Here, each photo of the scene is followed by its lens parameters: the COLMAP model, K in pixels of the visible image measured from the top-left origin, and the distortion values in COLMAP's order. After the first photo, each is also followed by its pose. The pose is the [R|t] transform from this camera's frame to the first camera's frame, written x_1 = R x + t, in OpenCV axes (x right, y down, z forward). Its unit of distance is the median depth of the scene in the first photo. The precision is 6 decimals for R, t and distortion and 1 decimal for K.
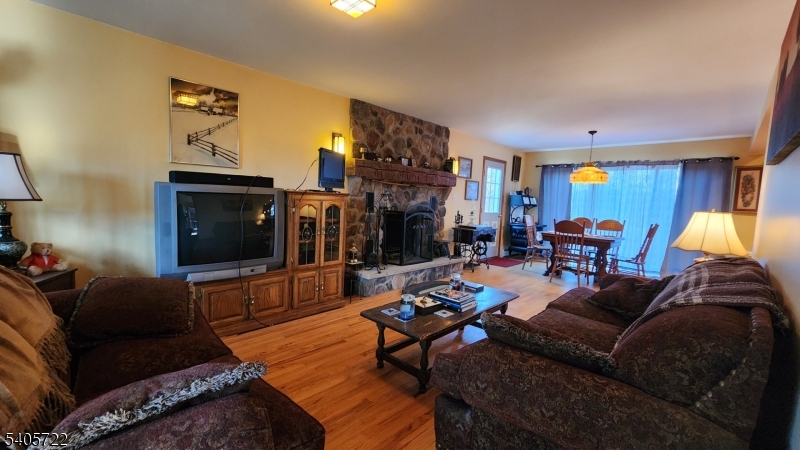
lens RADIAL K [[331.5, 0, 396.5], [0, 331.5, 228.2], [0, 0, 1]] dist [0.007959, 0.000021]
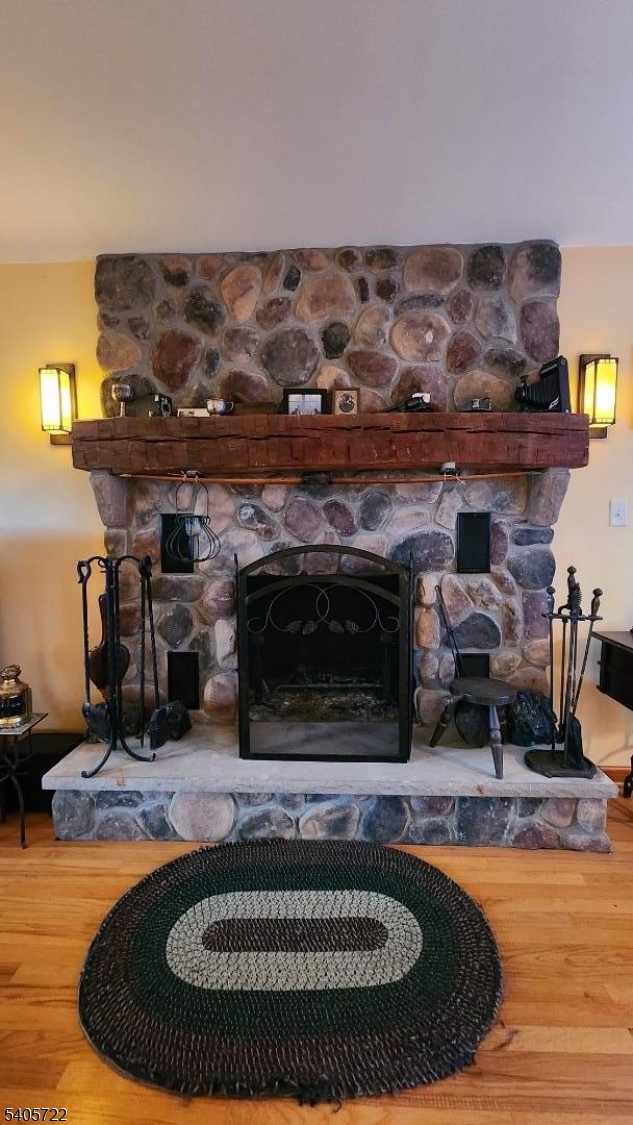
lens RADIAL K [[462.3, 0, 312.8], [0, 462.3, 557.5], [0, 0, 1]] dist [0.006483, -0.003287]
pose [[0.672416, -0.002413, -0.740170, 0.312268], [-0.030438, 0.999059, -0.030909, -0.044729], [0.739548, 0.043313, 0.671709, 0.668782]]
